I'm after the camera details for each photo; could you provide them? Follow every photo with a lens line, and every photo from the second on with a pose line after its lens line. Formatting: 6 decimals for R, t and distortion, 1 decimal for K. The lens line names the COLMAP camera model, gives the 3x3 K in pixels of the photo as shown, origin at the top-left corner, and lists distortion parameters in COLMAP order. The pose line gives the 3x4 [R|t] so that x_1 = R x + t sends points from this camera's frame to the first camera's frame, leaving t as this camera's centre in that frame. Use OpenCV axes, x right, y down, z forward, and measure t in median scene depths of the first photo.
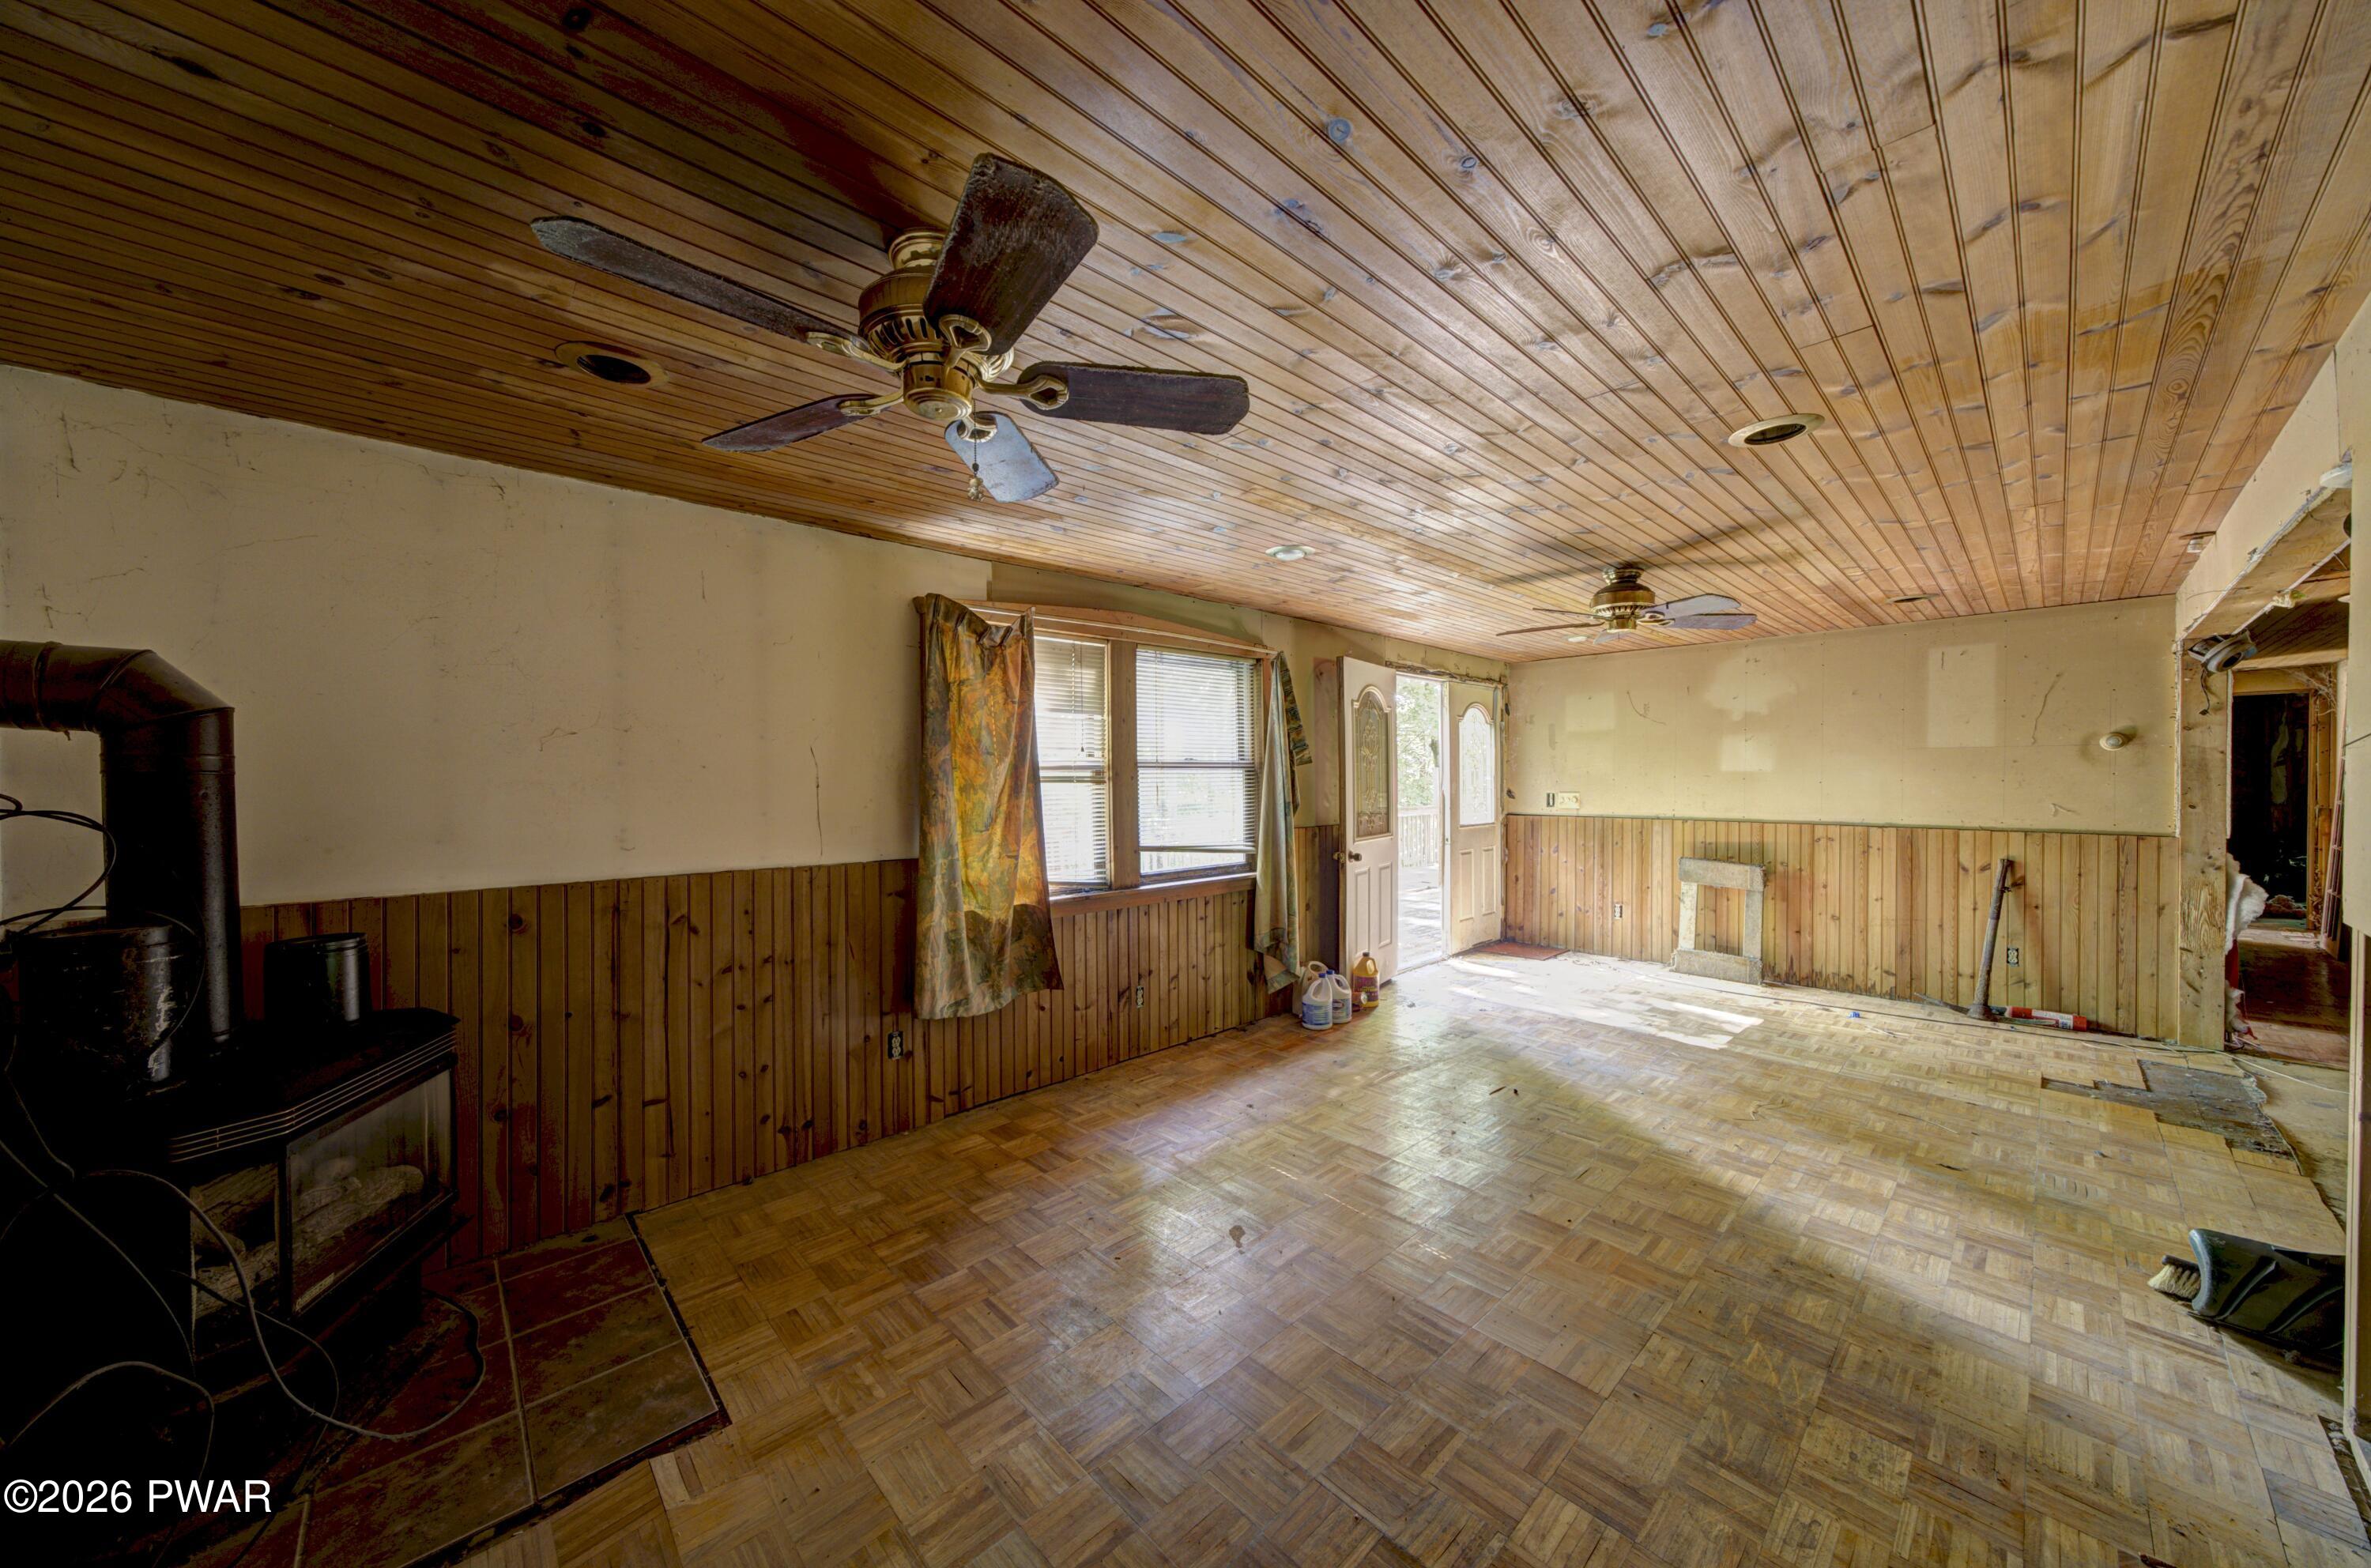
lens RADIAL K [[806.5, 0, 1182.7], [0, 806.5, 800.6], [0, 0, 1]] dist [0.010668, -0.000077]
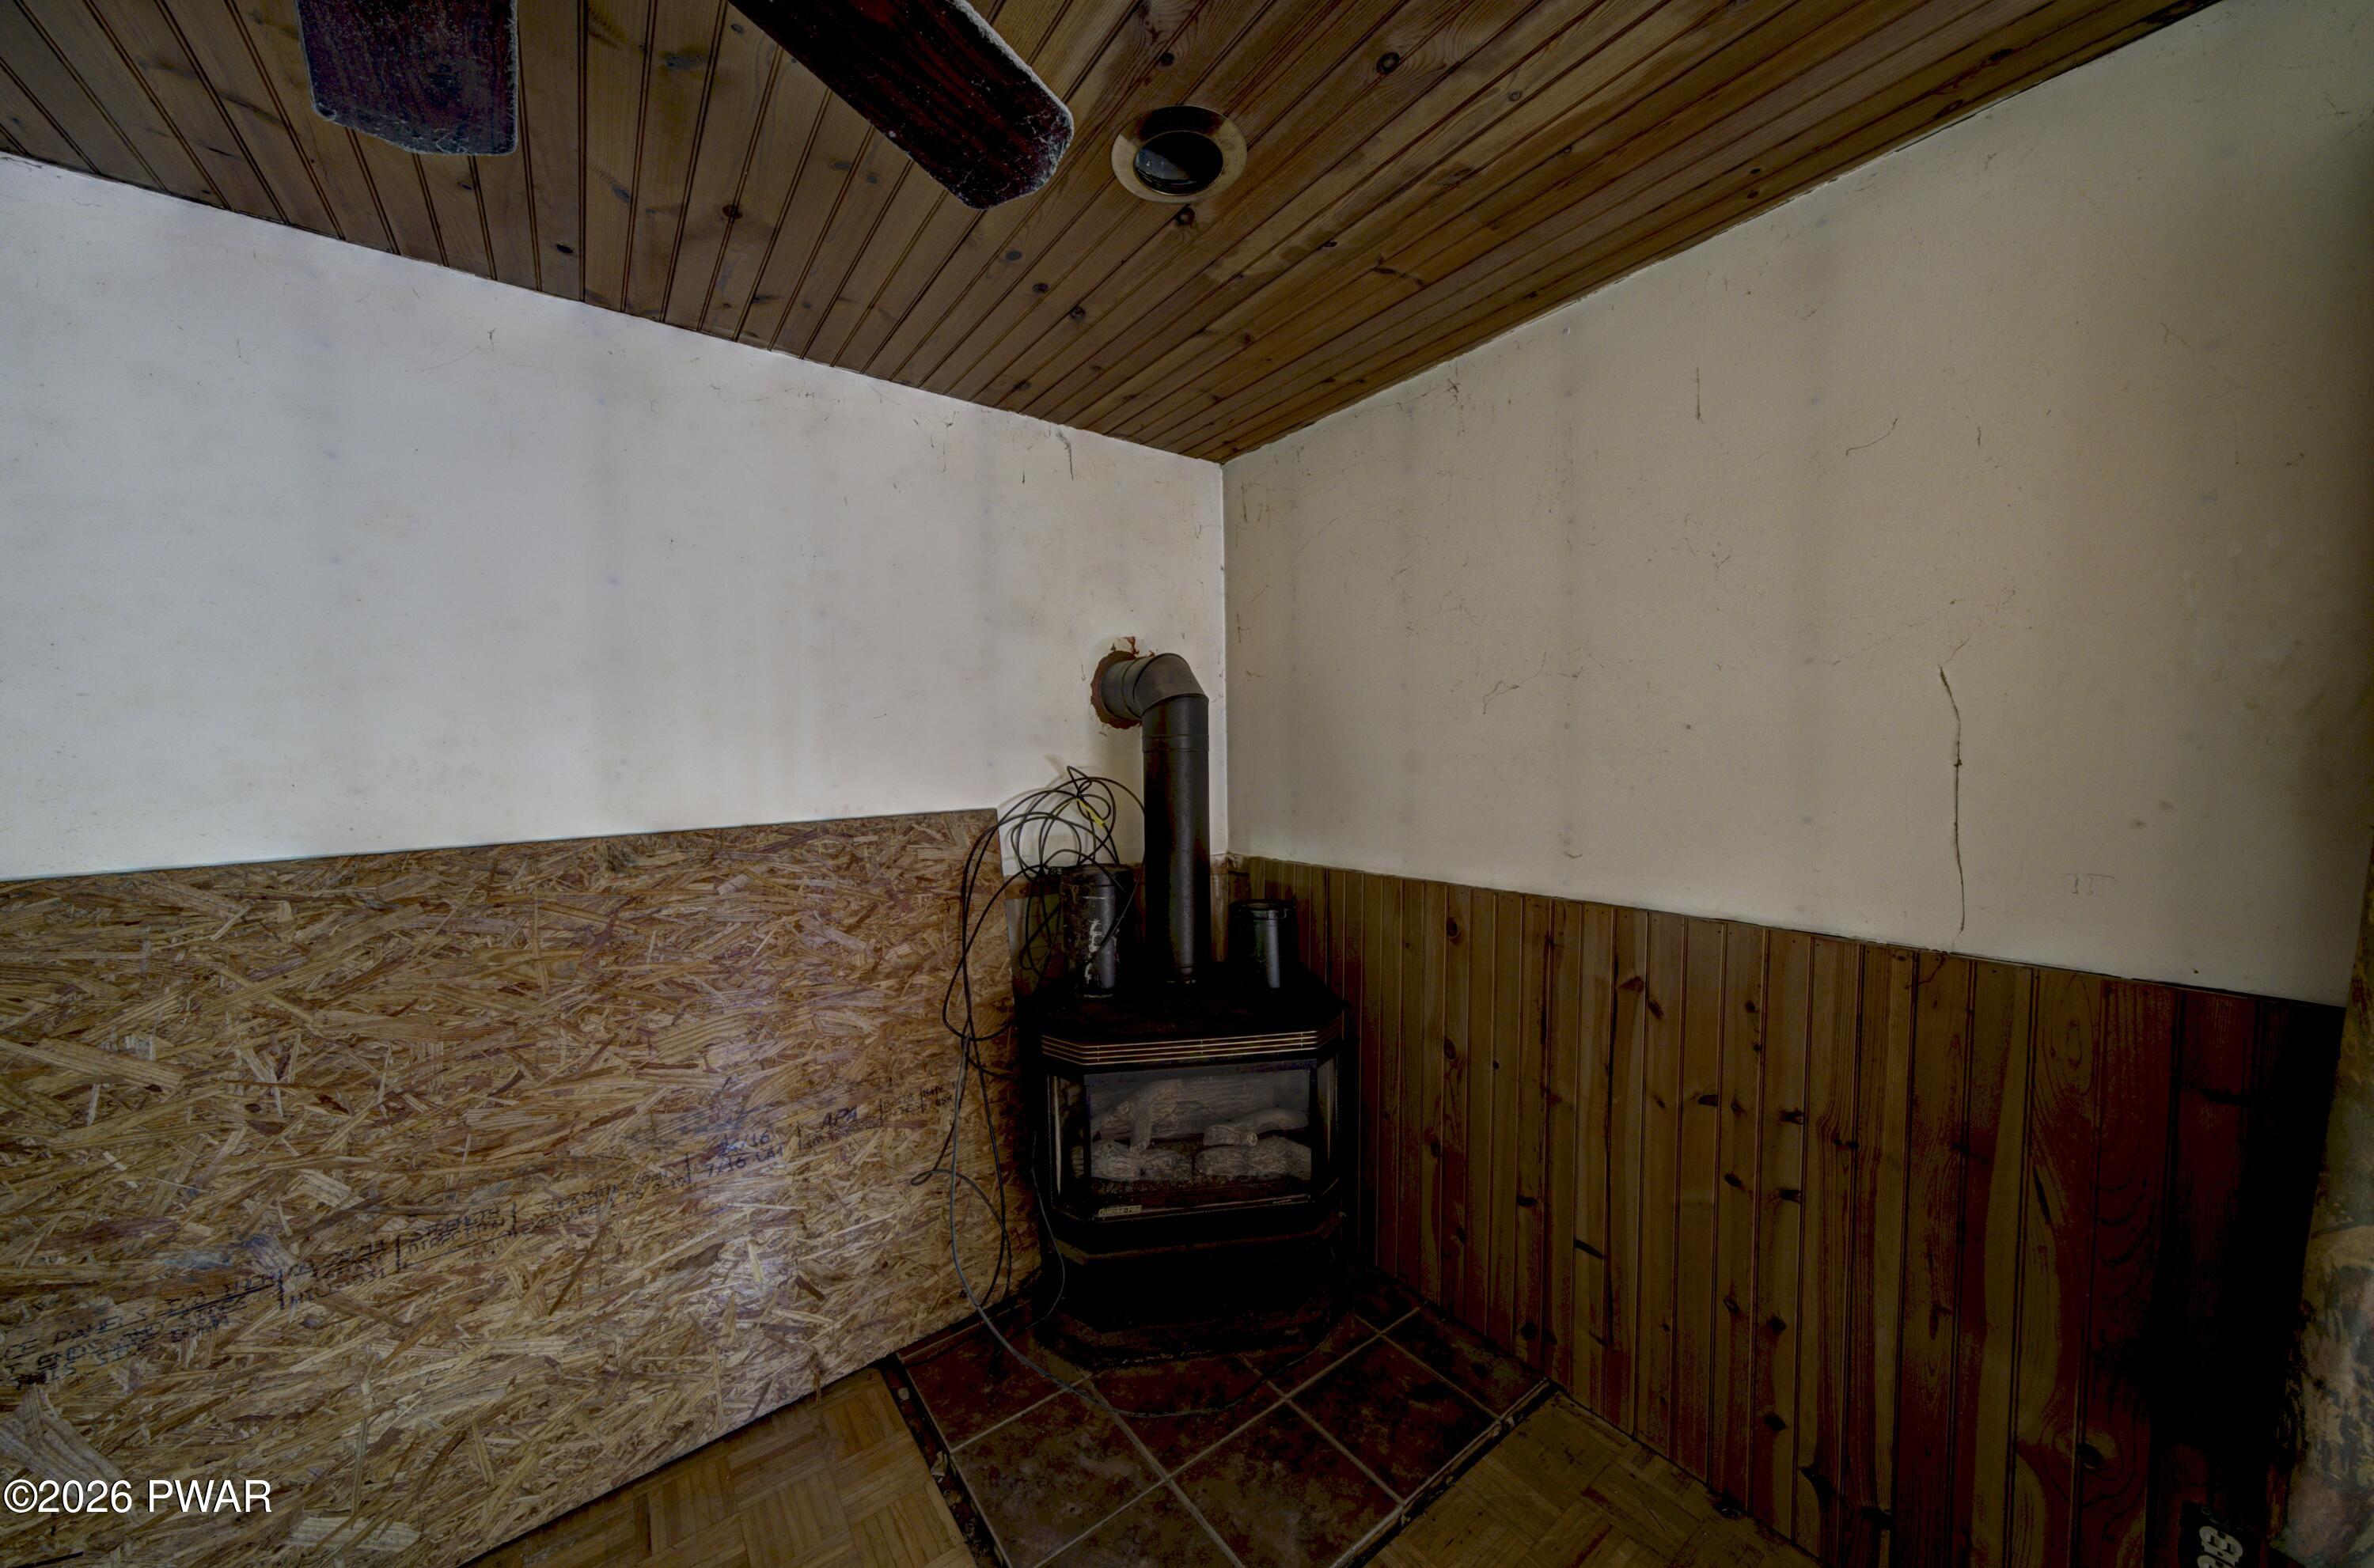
lens RADIAL K [[807.4, 0, 1184.2], [0, 807.4, 800.7], [0, 0, 1]] dist [0.010668, -0.000077]
pose [[-0.115880, 0.065449, -0.991105, 0.005417], [-0.000614, 0.997822, 0.065964, -0.028628], [0.993263, 0.008252, -0.115588, 0.754728]]
